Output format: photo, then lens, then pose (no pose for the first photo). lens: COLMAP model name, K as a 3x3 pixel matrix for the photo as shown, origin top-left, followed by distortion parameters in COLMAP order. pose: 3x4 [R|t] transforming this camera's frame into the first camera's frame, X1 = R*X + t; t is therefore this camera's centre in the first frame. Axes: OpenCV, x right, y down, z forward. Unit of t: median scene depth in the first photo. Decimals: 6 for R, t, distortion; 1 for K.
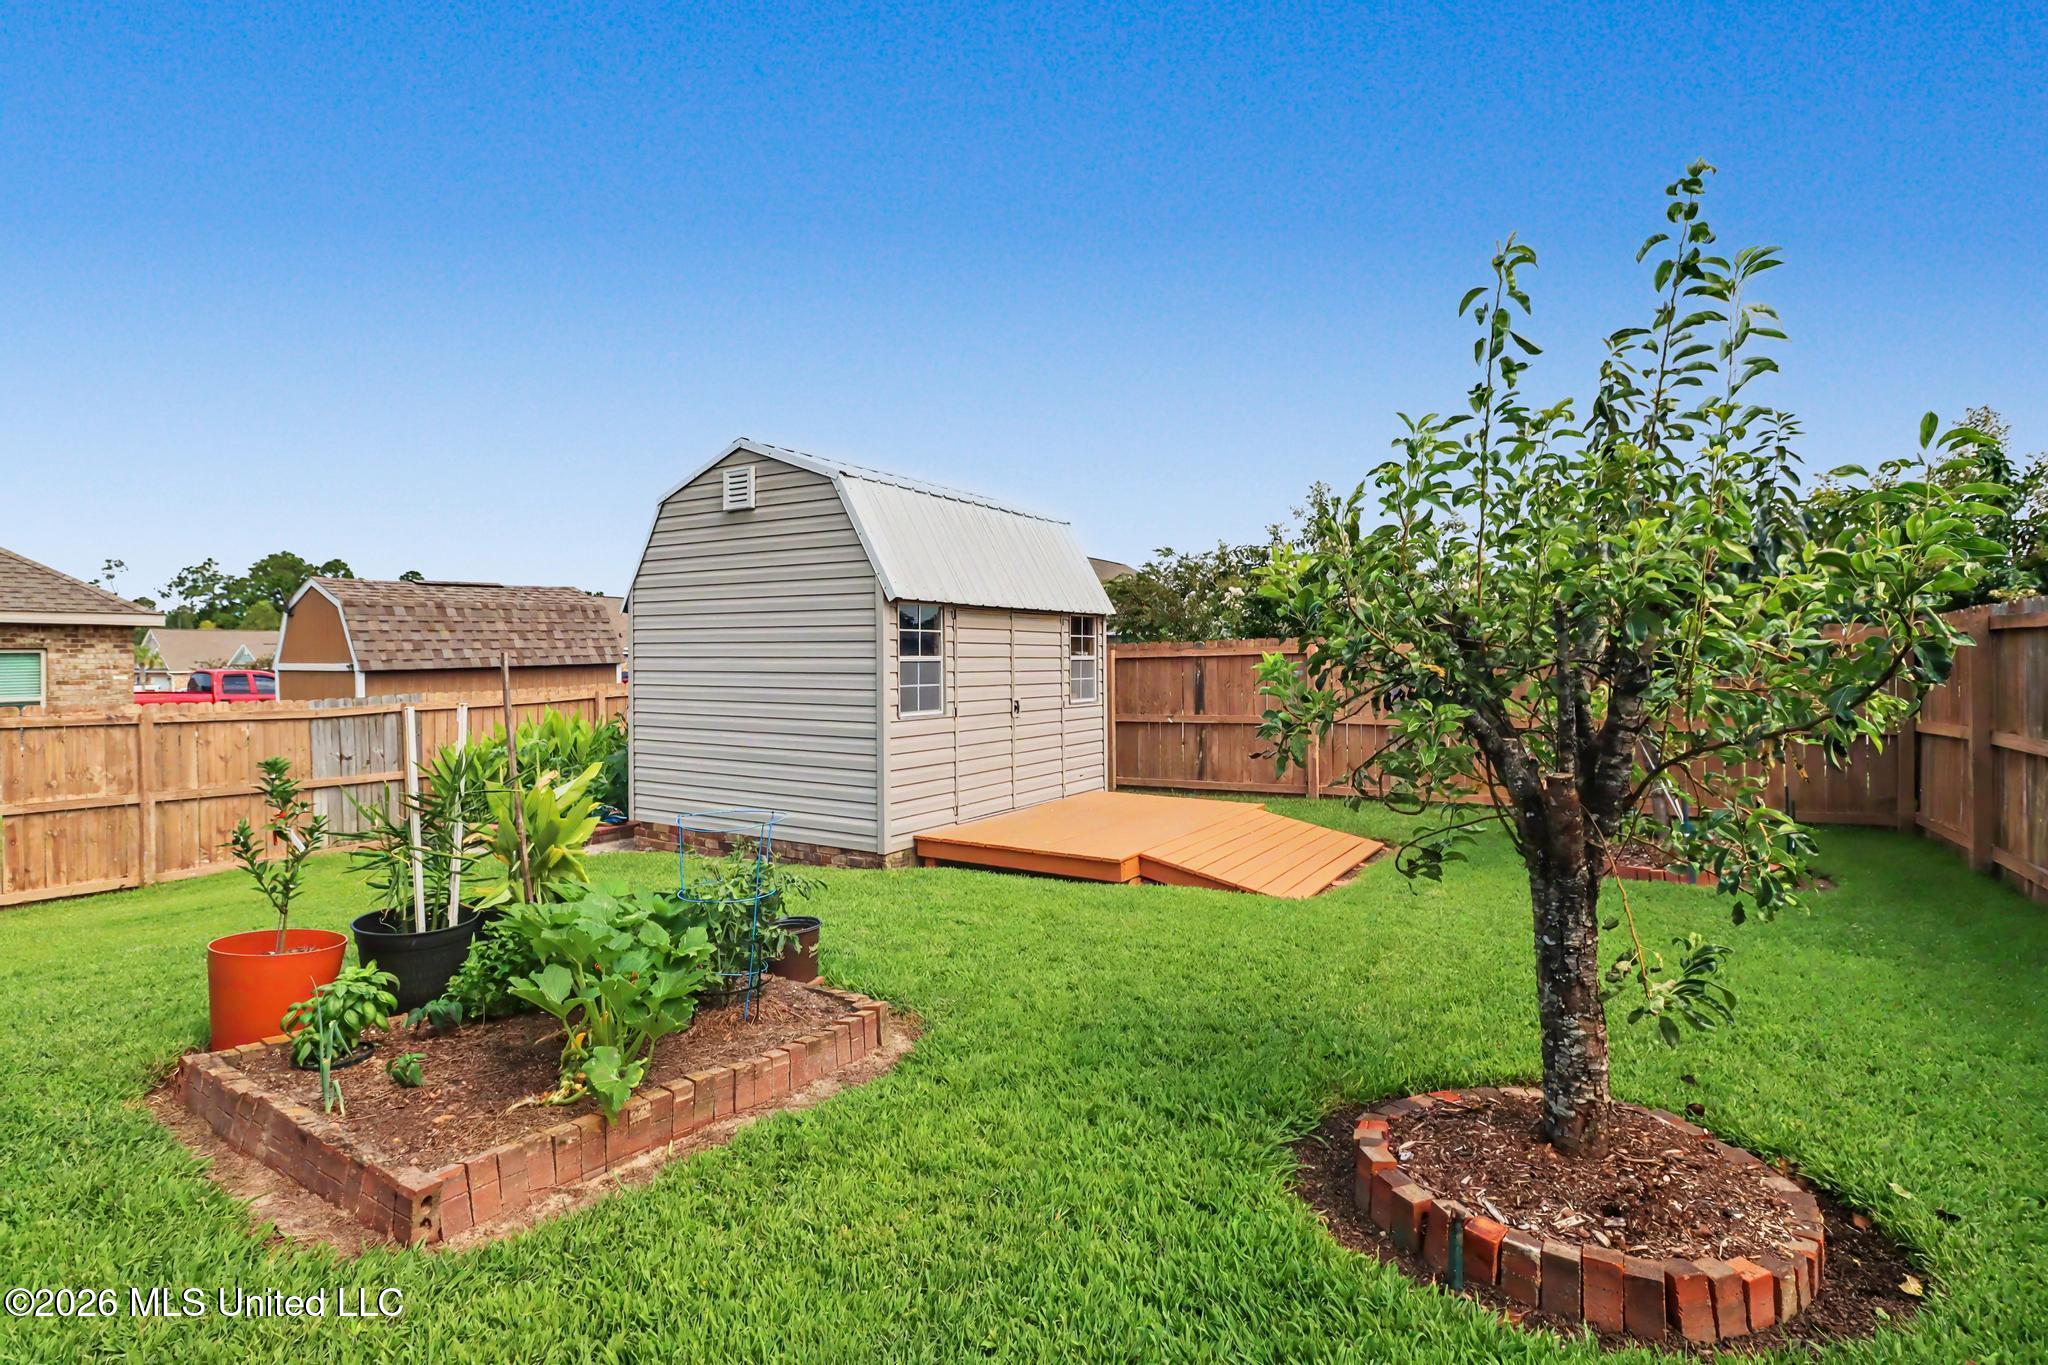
lens RADIAL K [[993.4, 0, 1040.0], [0, 993.4, 676.7], [0, 0, 1]] dist [-0.007215, -0.007517]
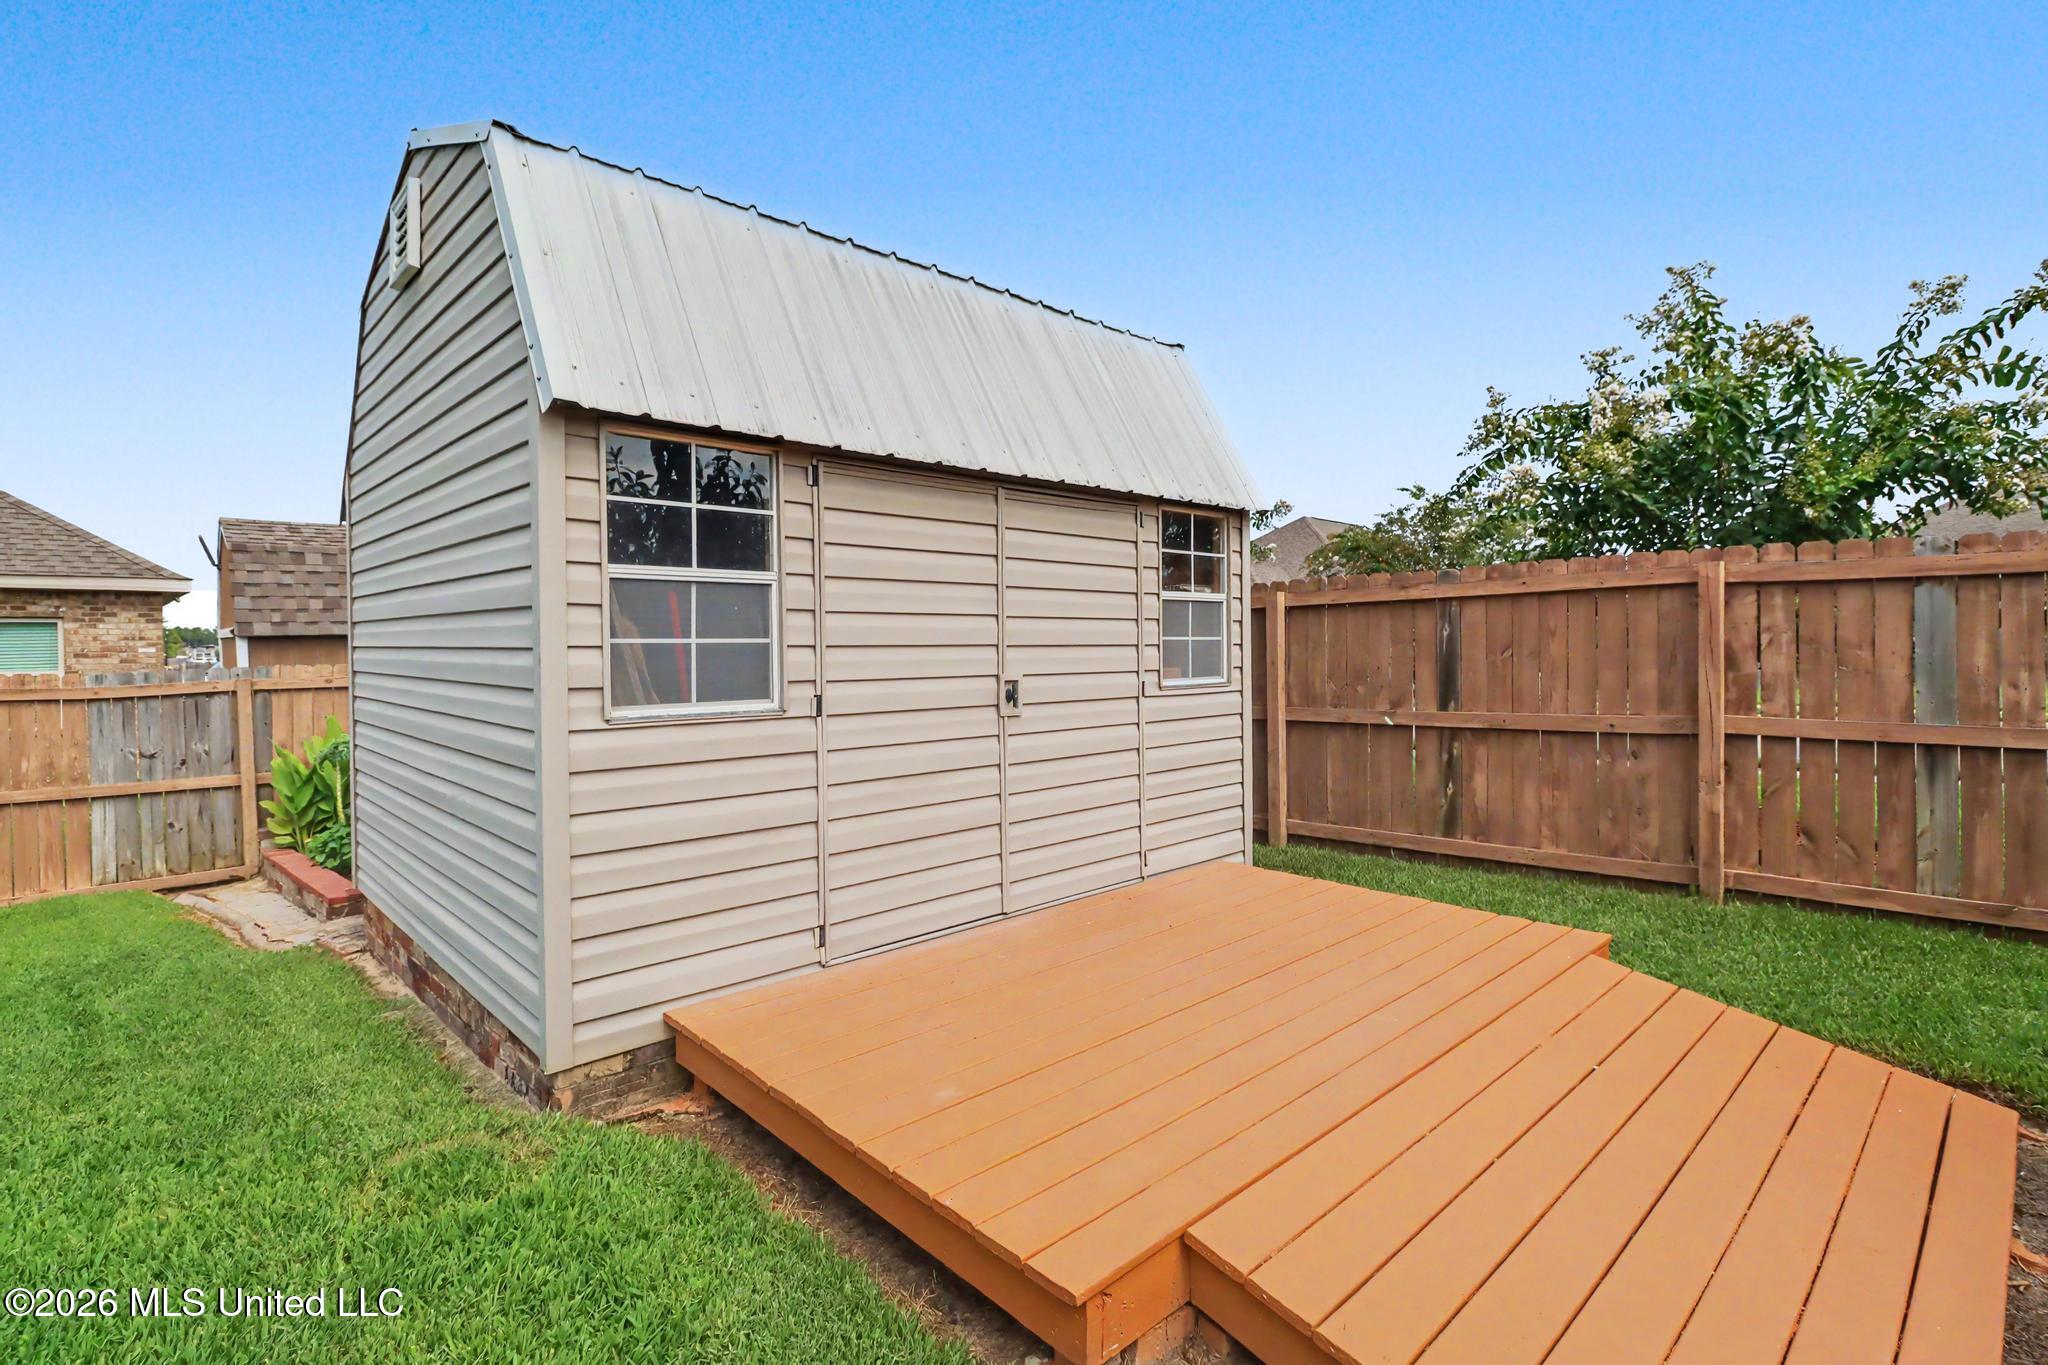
lens RADIAL K [[993.4, 0, 1016.1], [0, 993.4, 655.6], [0, 0, 1]] dist [-0.007215, -0.007517]
pose [[0.965660, -0.000711, -0.259807, 0.084483], [-0.000199, 0.999994, -0.003476, 0.012476], [0.259808, 0.003409, 0.965654, 0.480540]]
